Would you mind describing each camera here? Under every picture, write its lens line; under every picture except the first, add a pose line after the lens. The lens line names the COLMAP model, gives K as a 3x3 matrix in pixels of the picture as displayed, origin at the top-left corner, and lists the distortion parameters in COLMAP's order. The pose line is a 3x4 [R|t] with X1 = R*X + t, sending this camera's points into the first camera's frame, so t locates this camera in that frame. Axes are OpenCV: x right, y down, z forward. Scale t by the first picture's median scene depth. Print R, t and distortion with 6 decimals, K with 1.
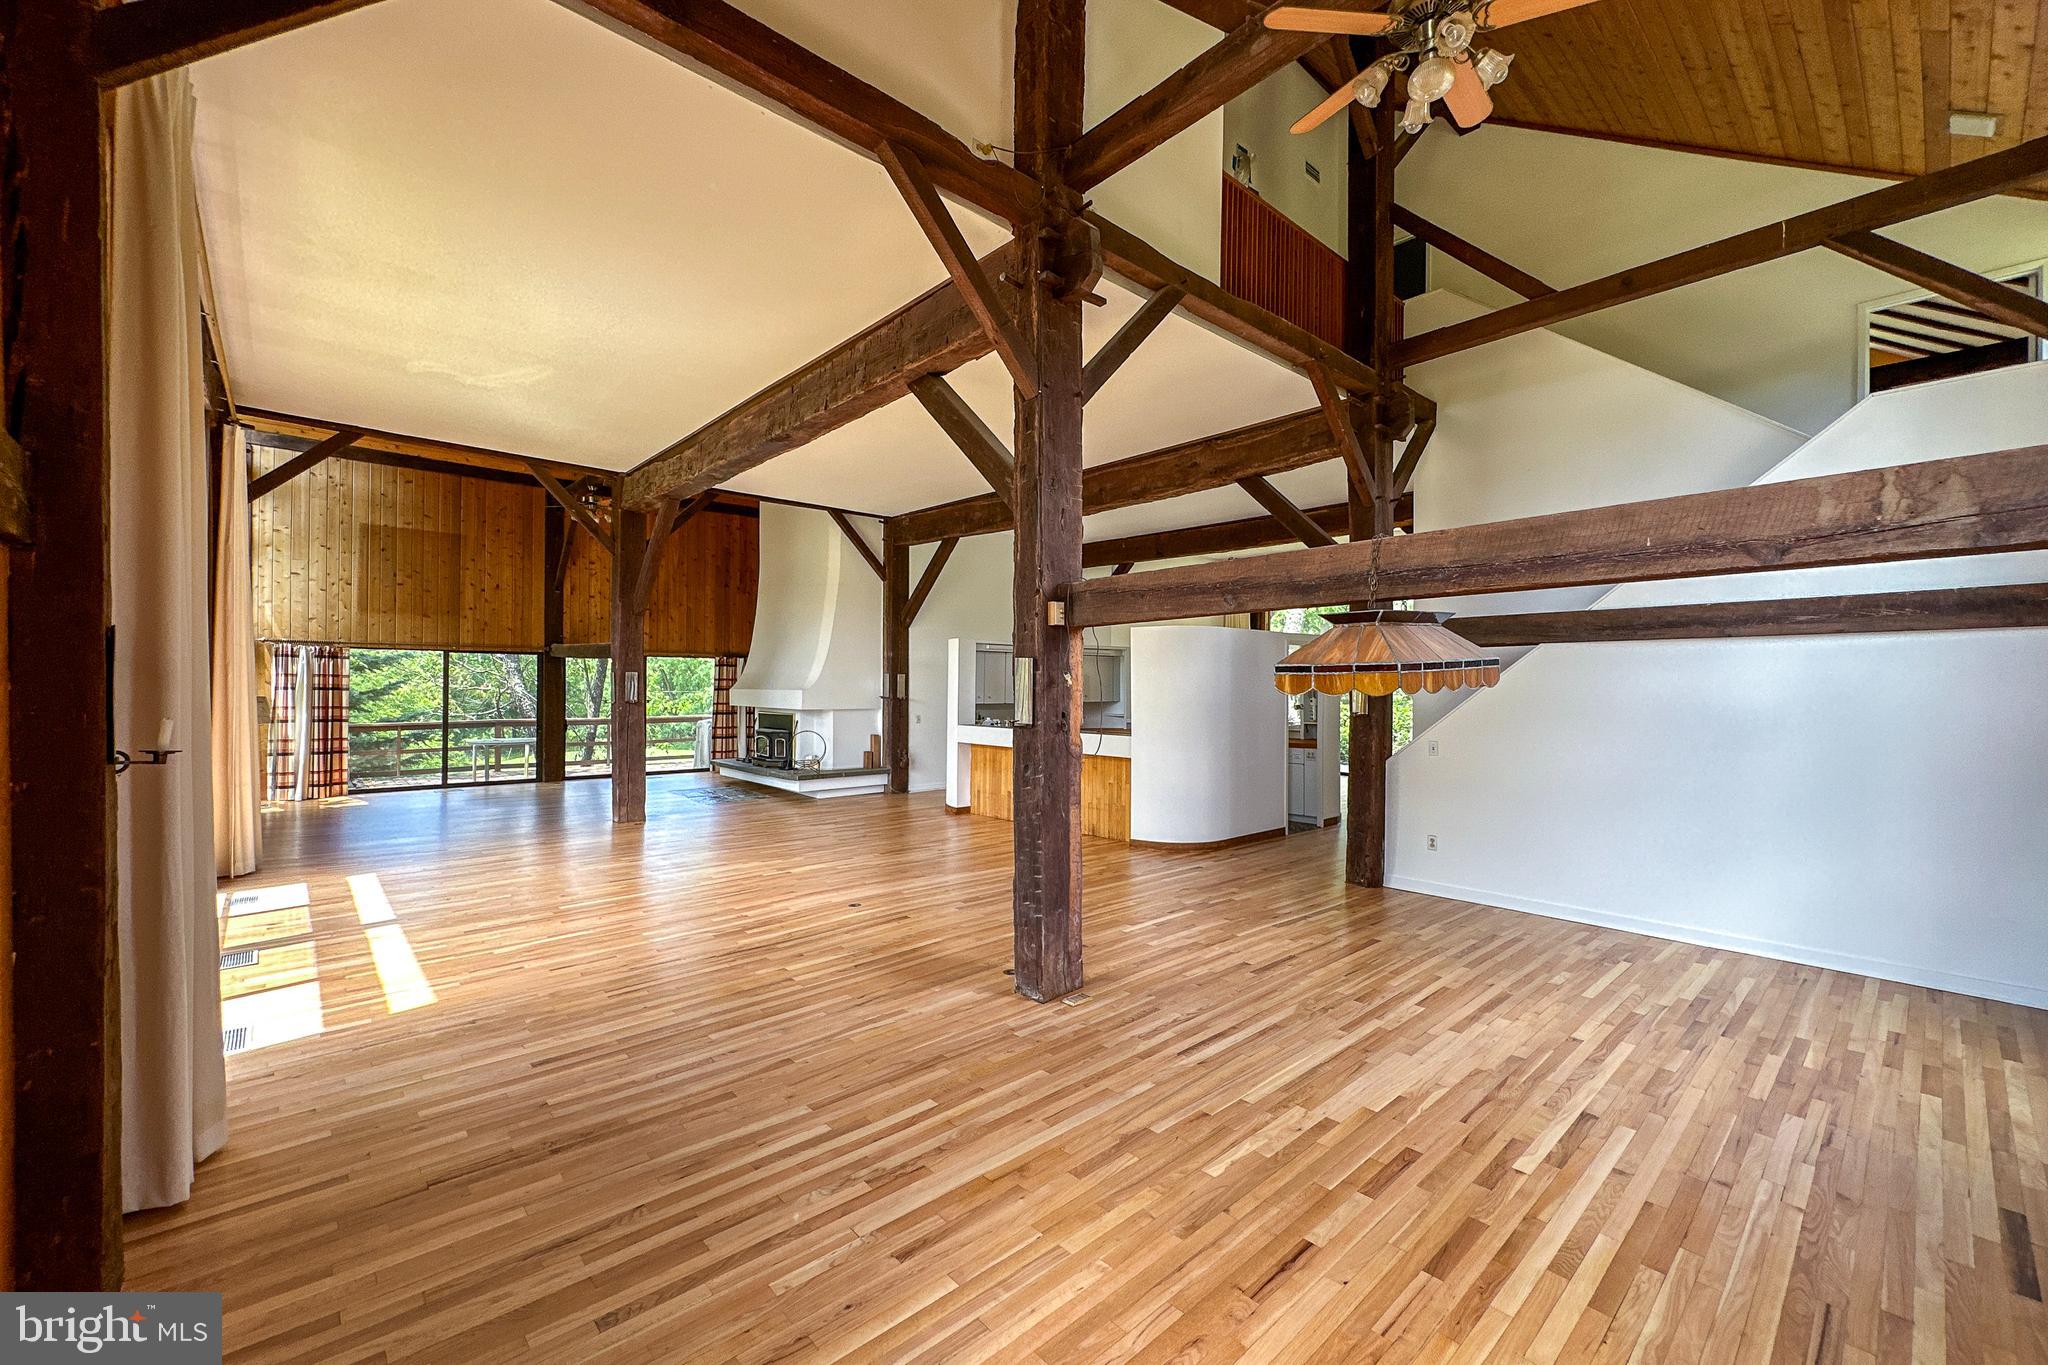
lens RADIAL K [[818.8, 0, 1021.8], [0, 818.8, 684.7], [0, 0, 1]] dist [-0.003510, 0.001007]
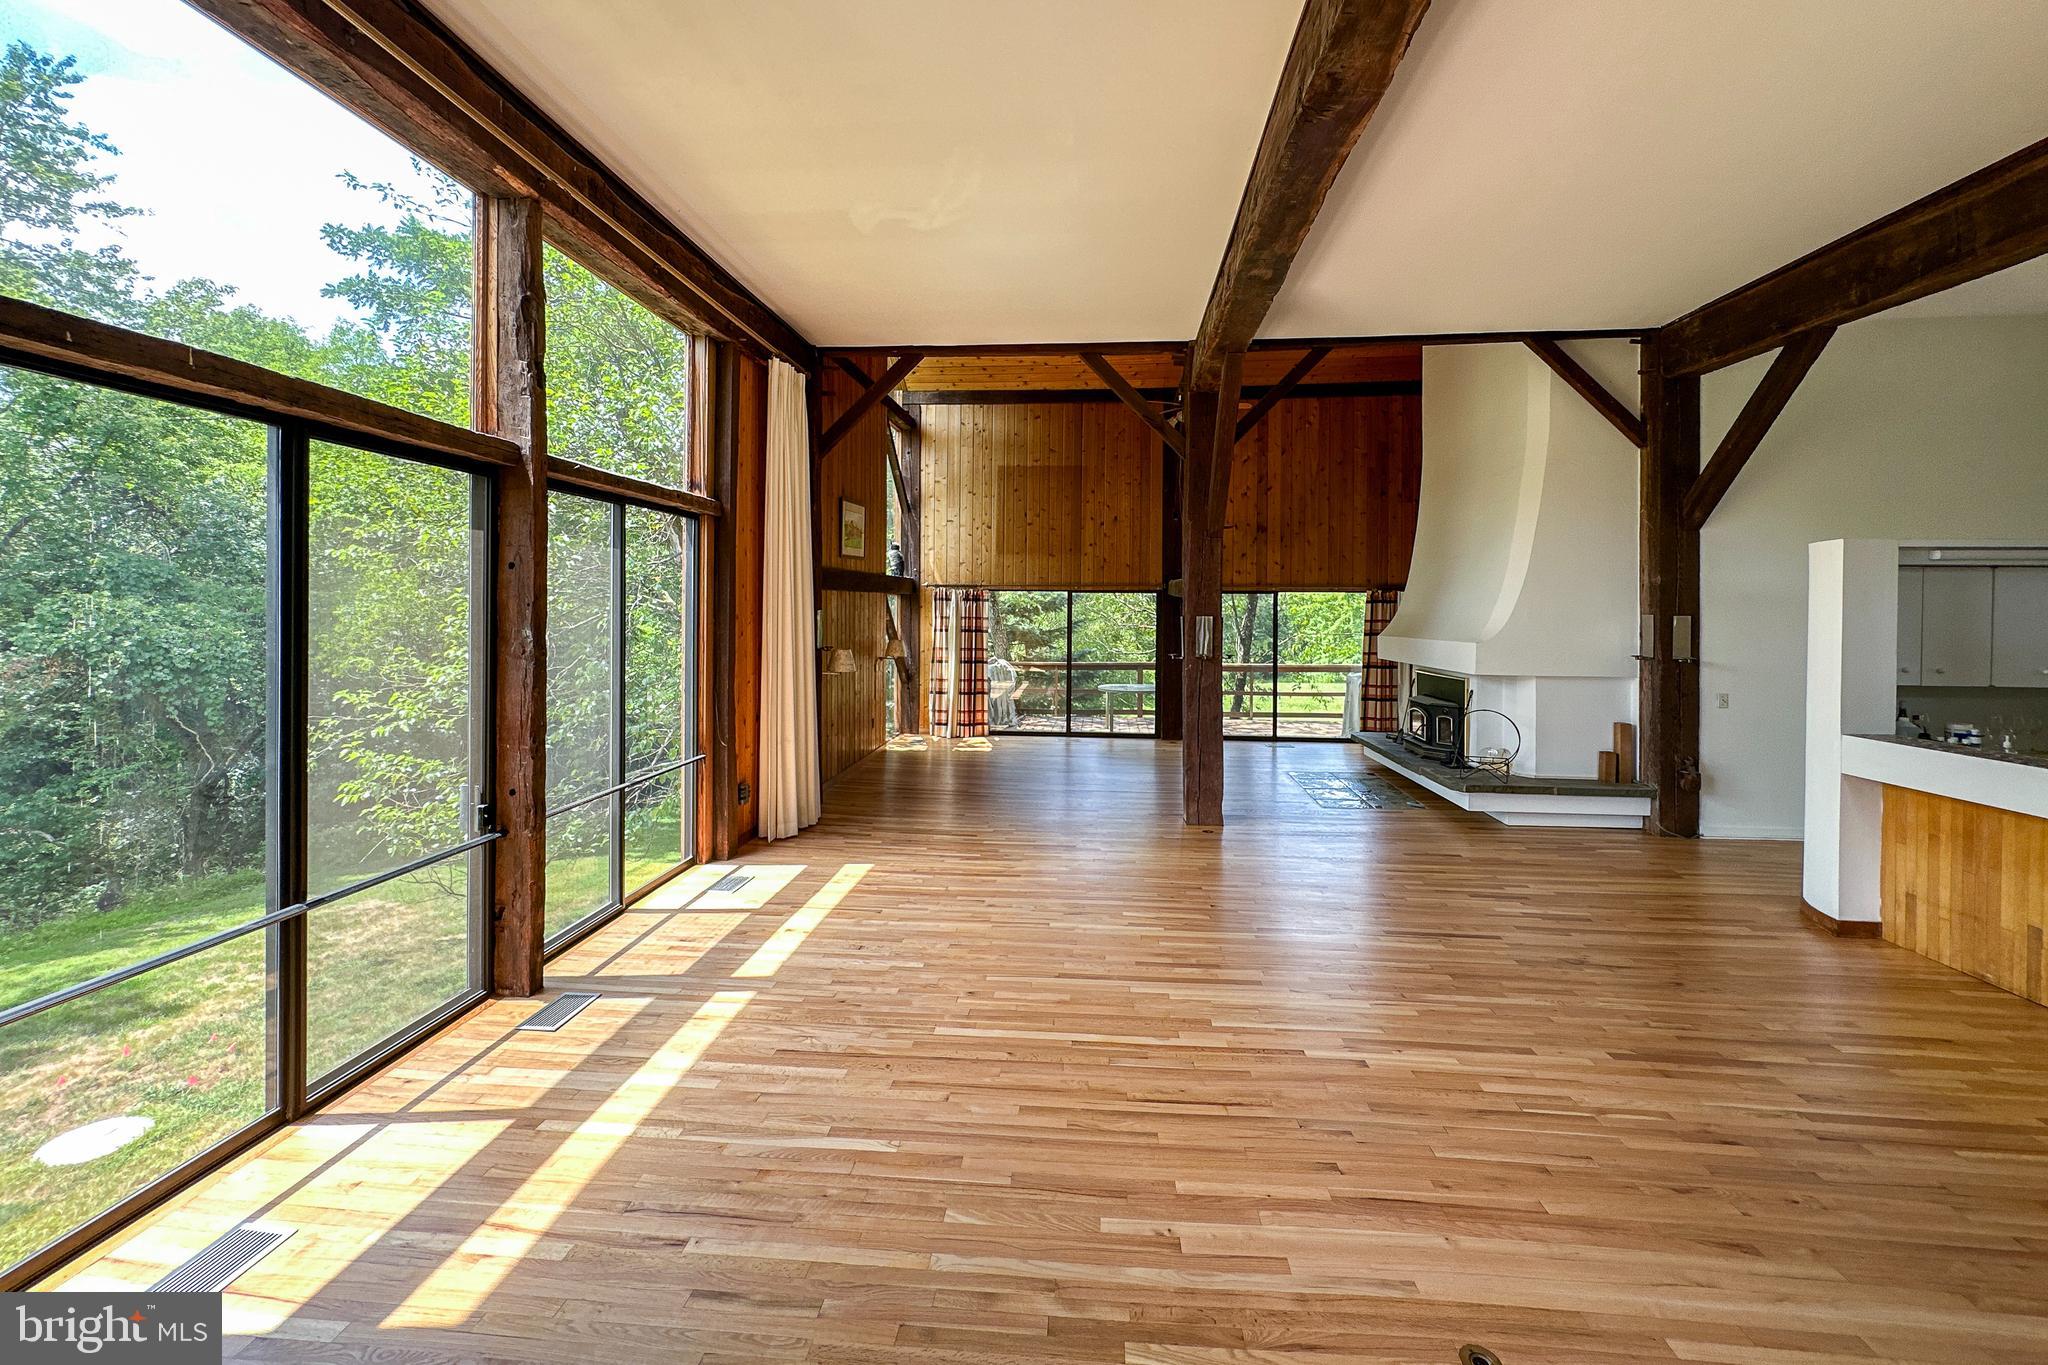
lens RADIAL K [[818.8, 0, 1022.5], [0, 818.8, 613.4], [0, 0, 1]] dist [-0.003510, 0.001007]
pose [[0.674336, -0.001171, -0.738424, -0.048176], [-0.001657, 0.999994, -0.003100, -0.013738], [0.738423, 0.003314, 0.674329, 0.355775]]
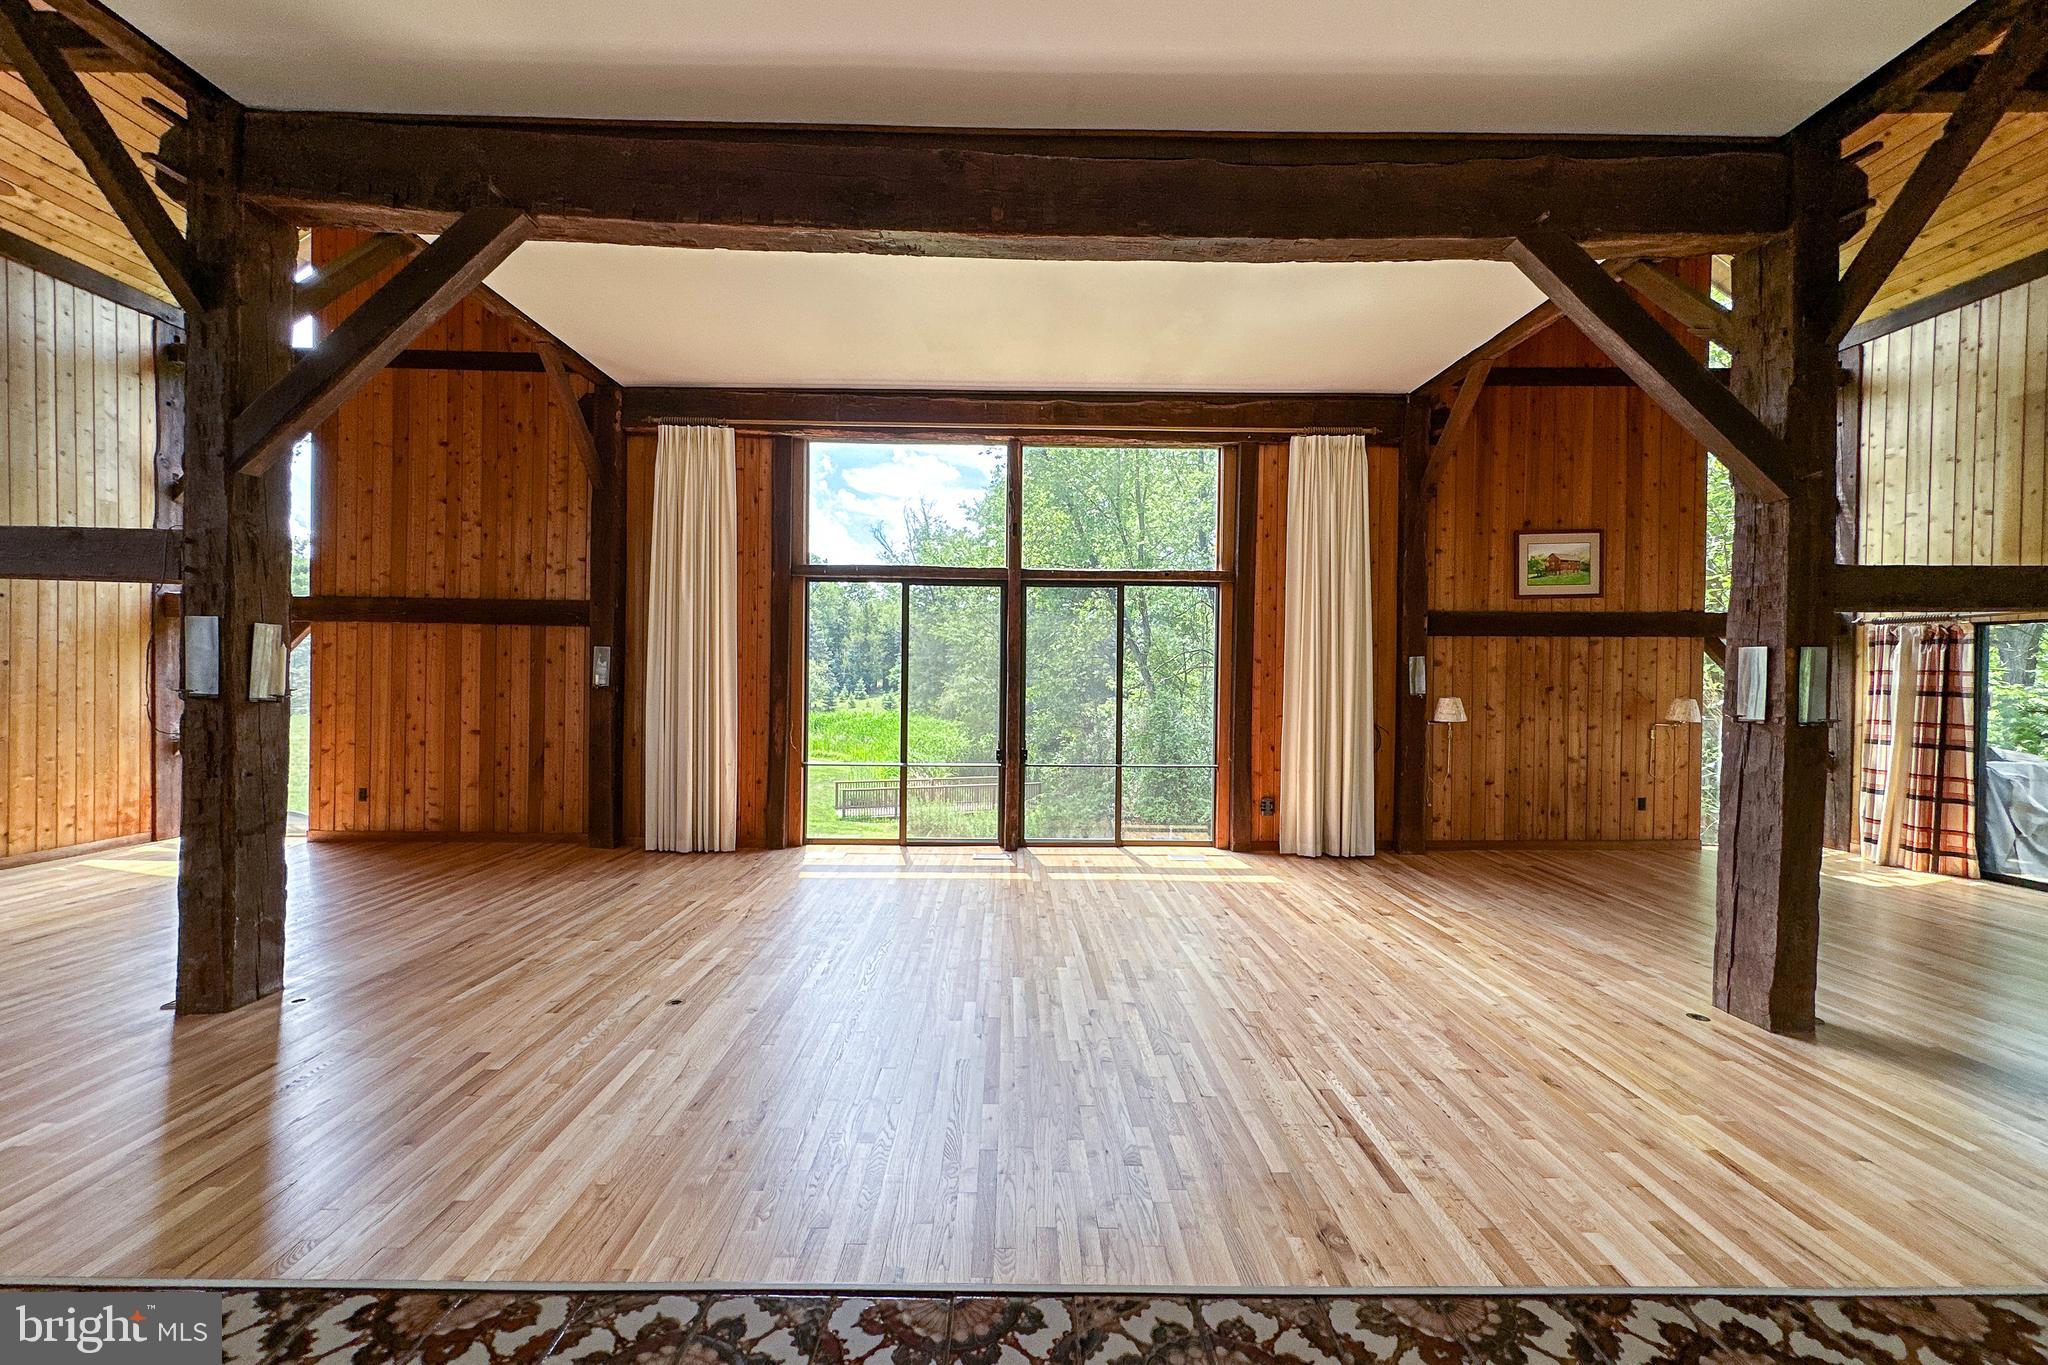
lens RADIAL K [[818.8, 0, 1020.2], [0, 818.8, 684.4], [0, 0, 1]] dist [-0.003510, 0.001007]
pose [[-0.657824, -0.007383, -0.753135, 0.056050], [-0.018087, 0.999818, 0.005996, 0.006571], [0.752954, 0.017566, -0.657838, 0.890292]]
